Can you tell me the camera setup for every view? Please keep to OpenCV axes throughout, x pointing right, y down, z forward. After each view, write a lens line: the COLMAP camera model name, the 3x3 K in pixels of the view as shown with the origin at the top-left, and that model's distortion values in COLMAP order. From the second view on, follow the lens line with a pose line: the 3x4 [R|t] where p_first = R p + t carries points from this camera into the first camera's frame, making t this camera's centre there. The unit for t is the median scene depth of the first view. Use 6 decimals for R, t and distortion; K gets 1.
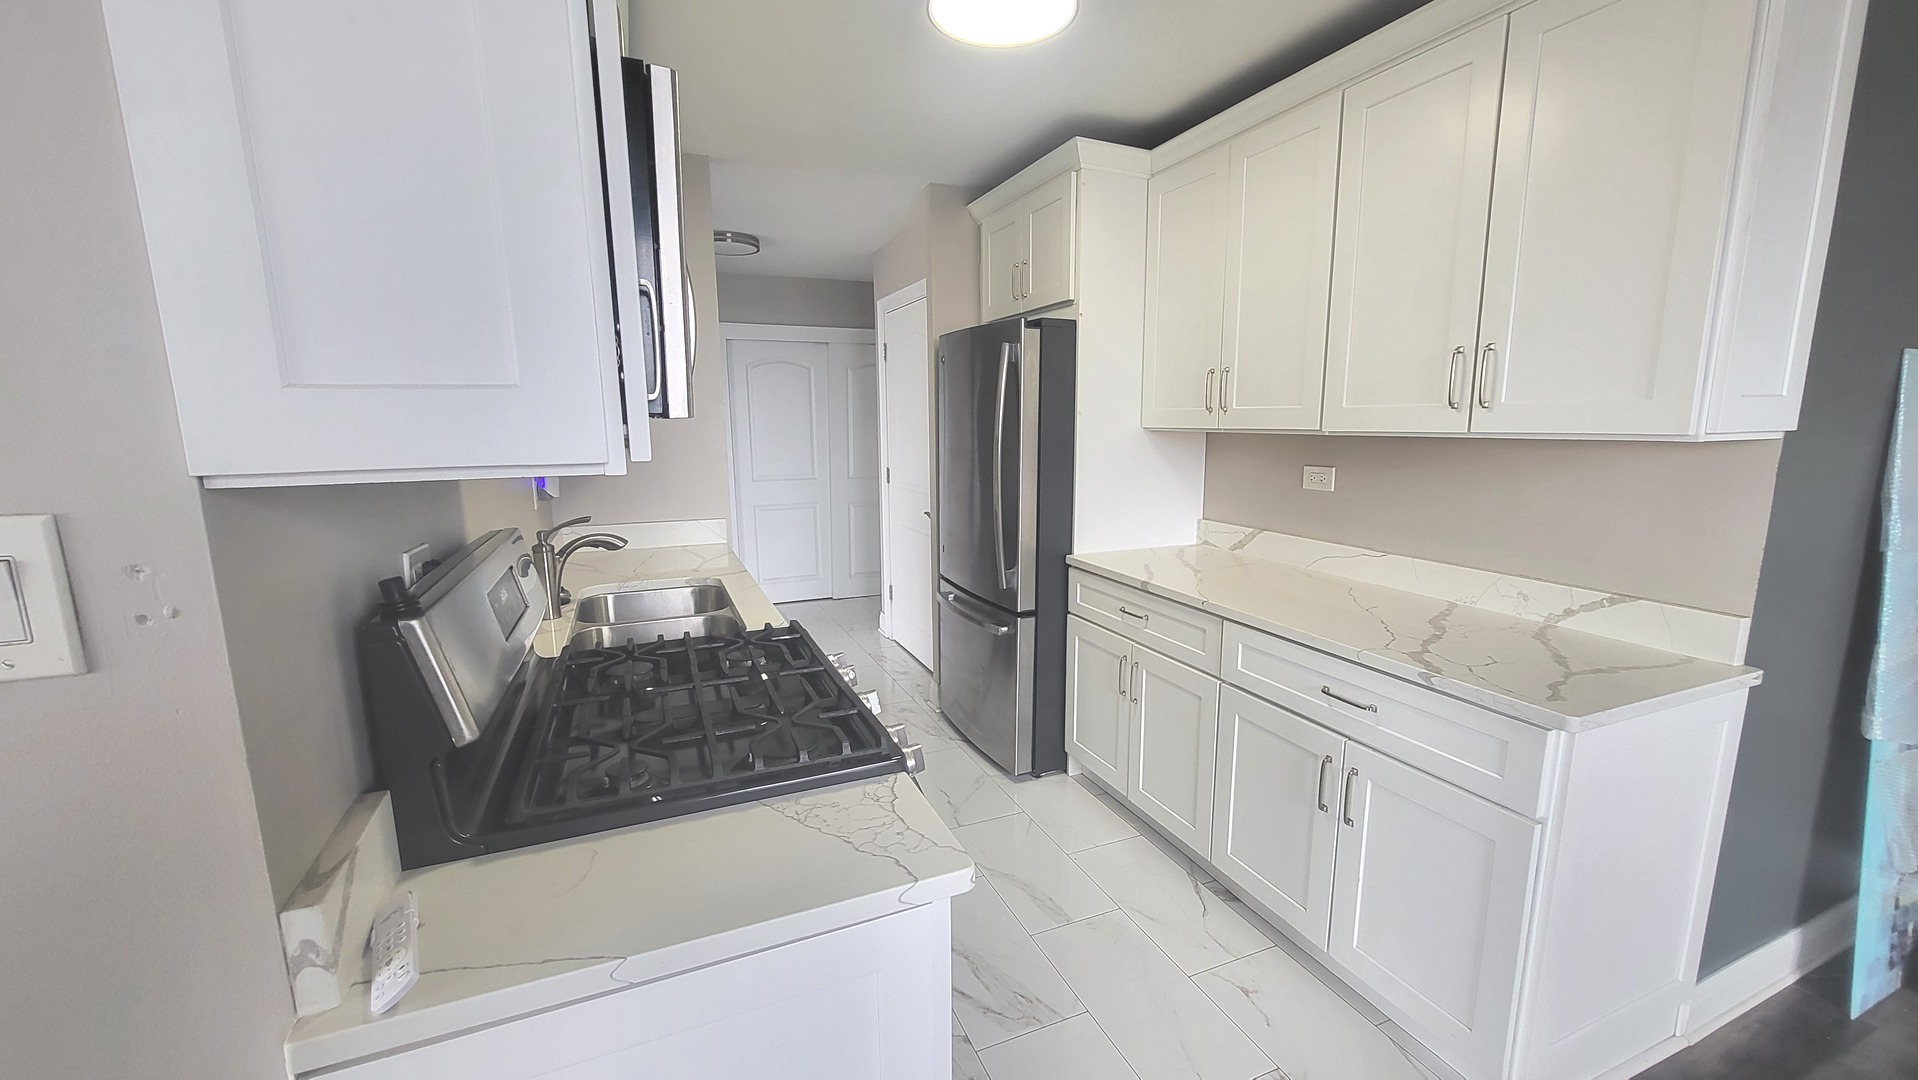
lens RADIAL K [[760.0, 0, 957.7], [0, 760.0, 550.1], [0, 0, 1]] dist [-0.000897, -0.000667]
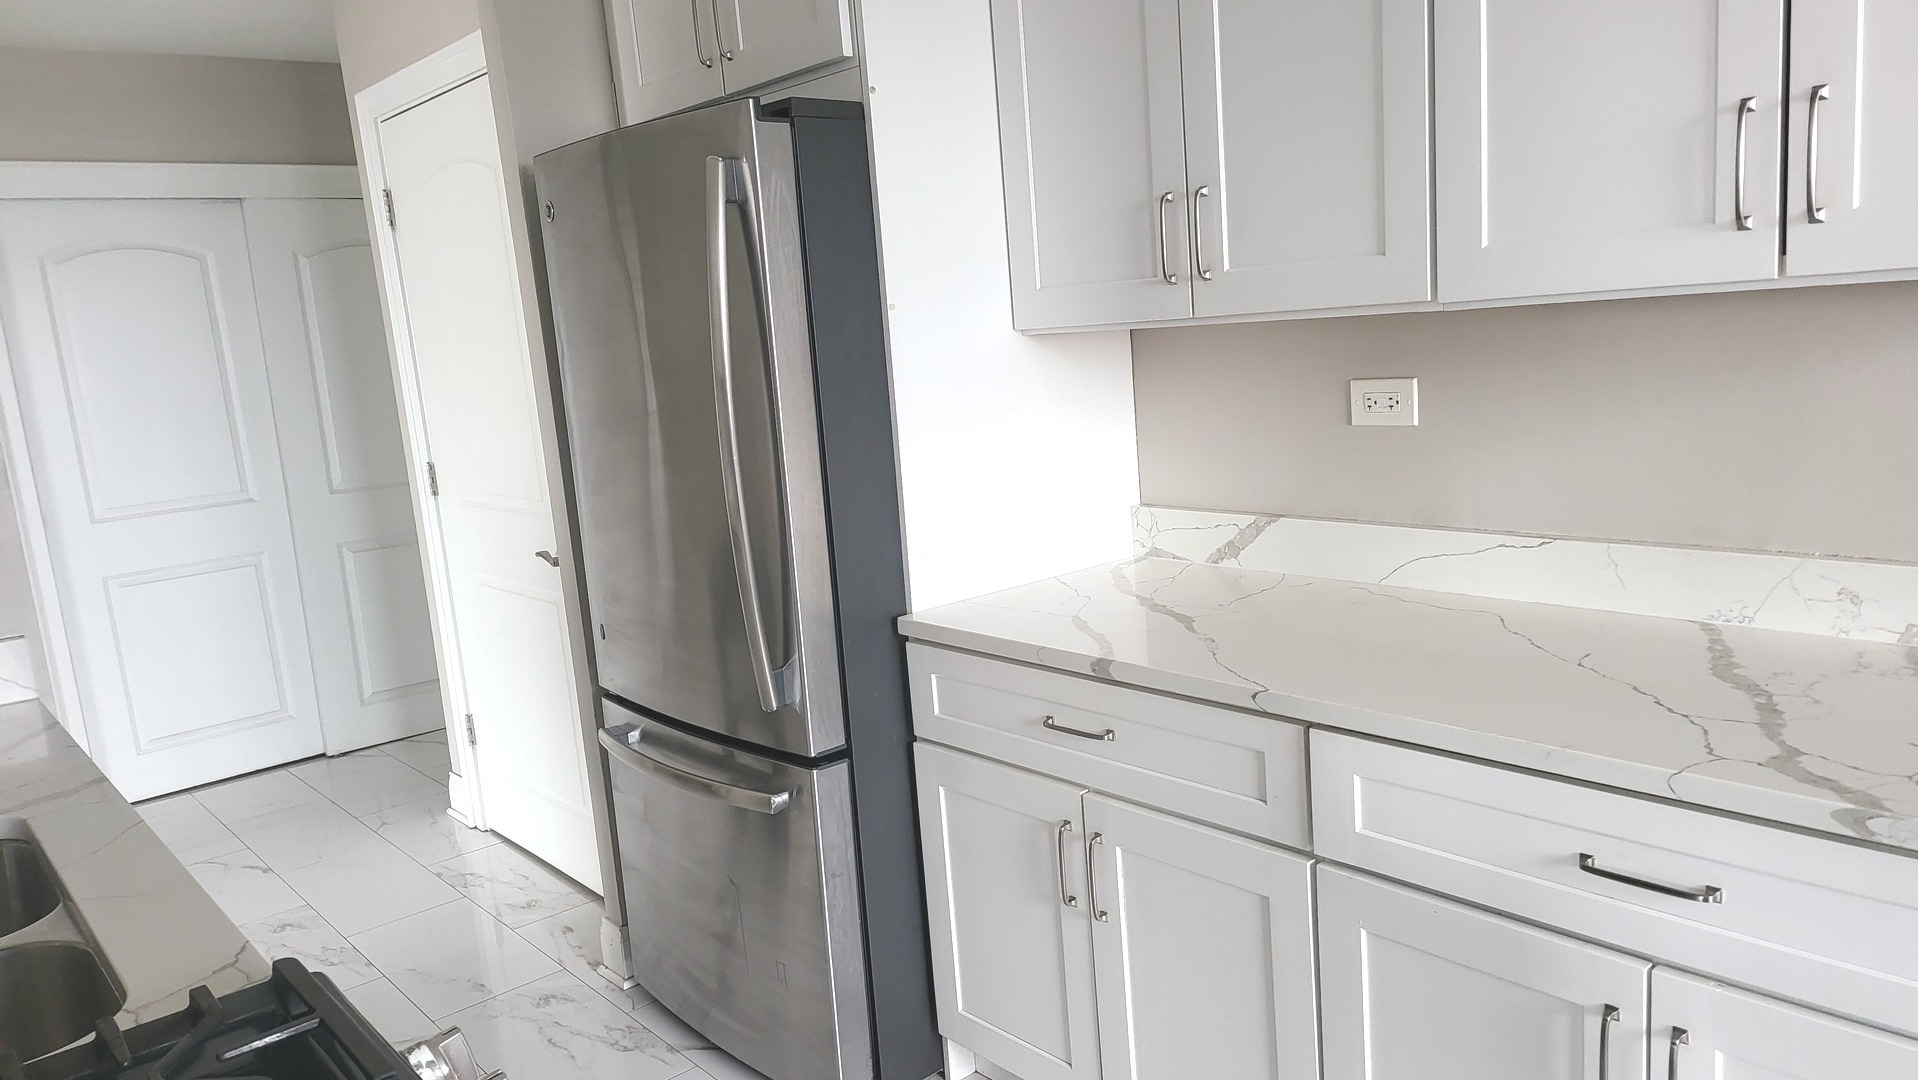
lens RADIAL K [[1341.9, 0, 966.2], [0, 1341.9, 554.7], [0, 0, 1]] dist [0.063127, -0.061772]
pose [[0.947891, -0.119761, 0.295229, -0.061407], [0.123078, 0.992369, 0.007396, -0.036089], [-0.293862, 0.029326, 0.955398, 0.238166]]
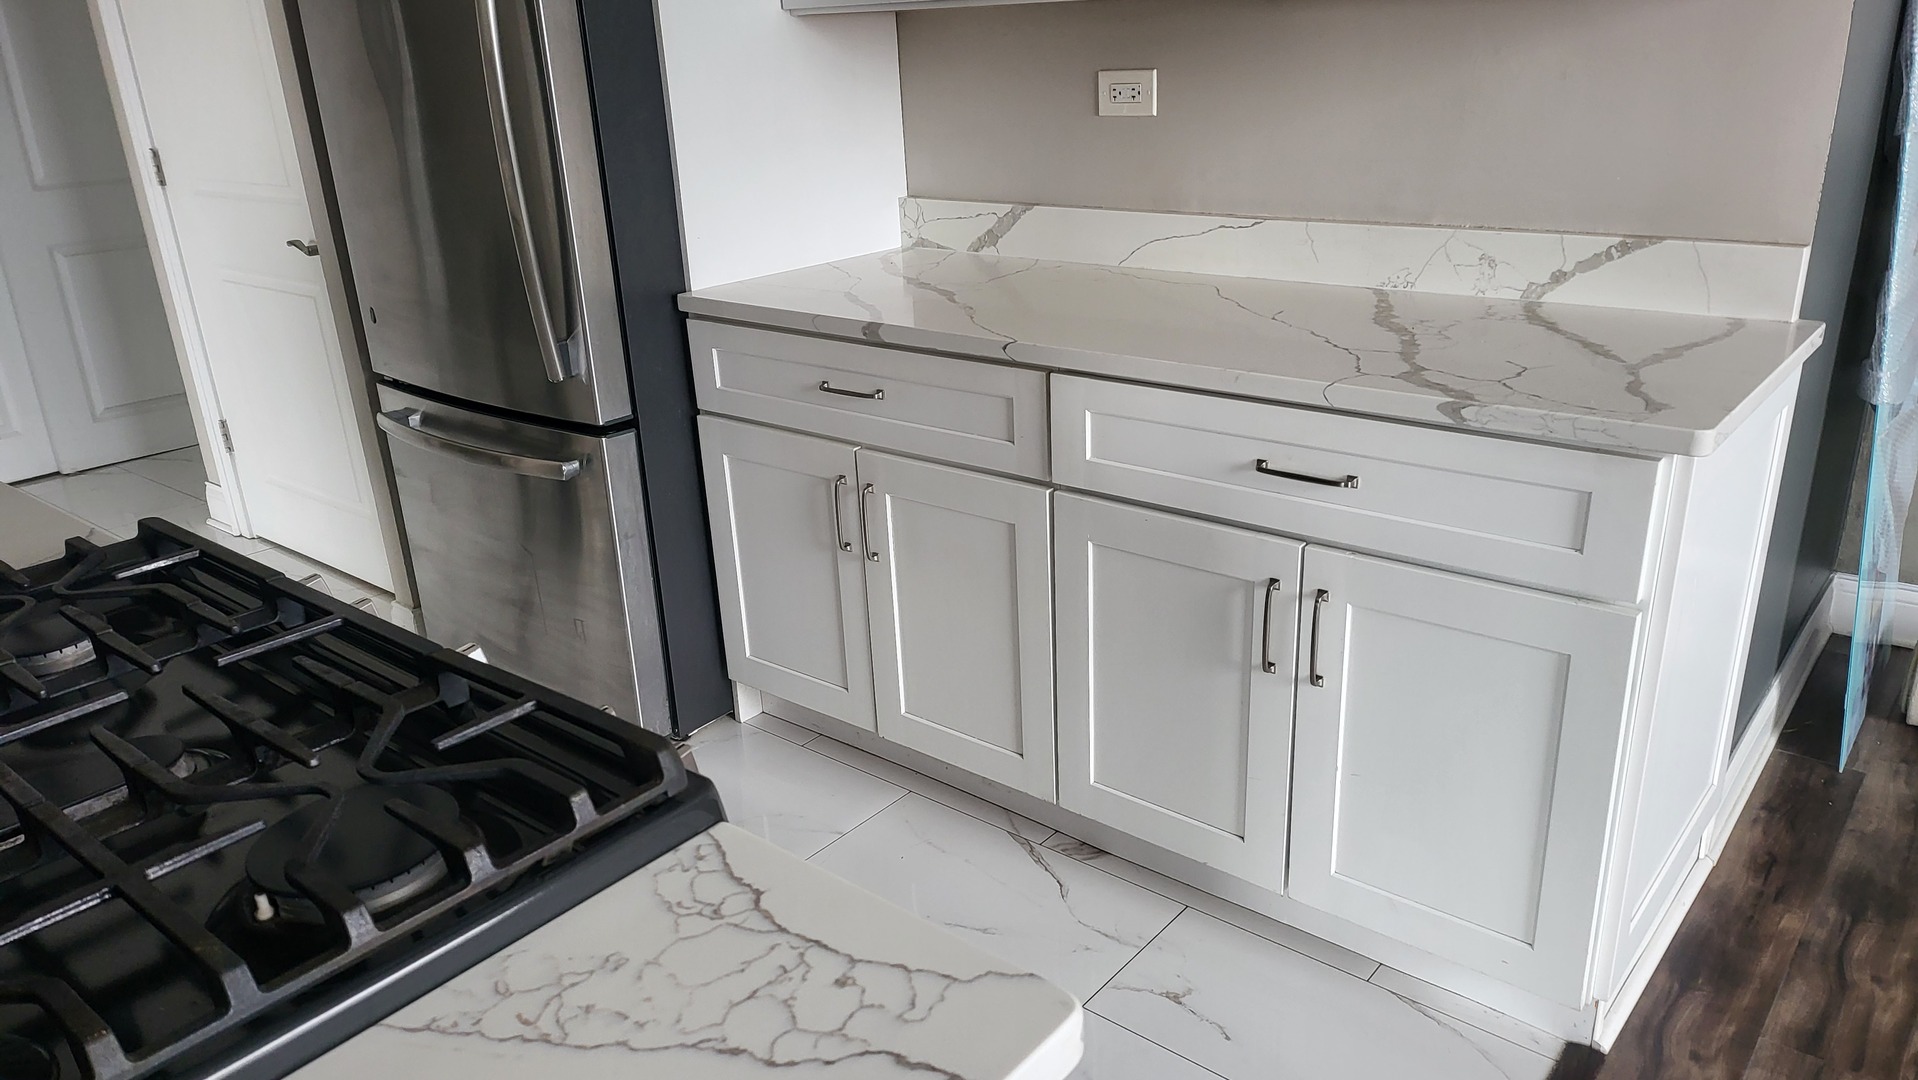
lens RADIAL K [[1341.9, 0, 970.1], [0, 1341.9, 557.8], [0, 0, 1]] dist [0.063127, -0.061772]
pose [[0.884360, -0.197088, 0.423159, -0.102122], [0.115041, 0.970558, 0.211619, 0.010925], [-0.452408, -0.138467, 0.880996, 0.153770]]
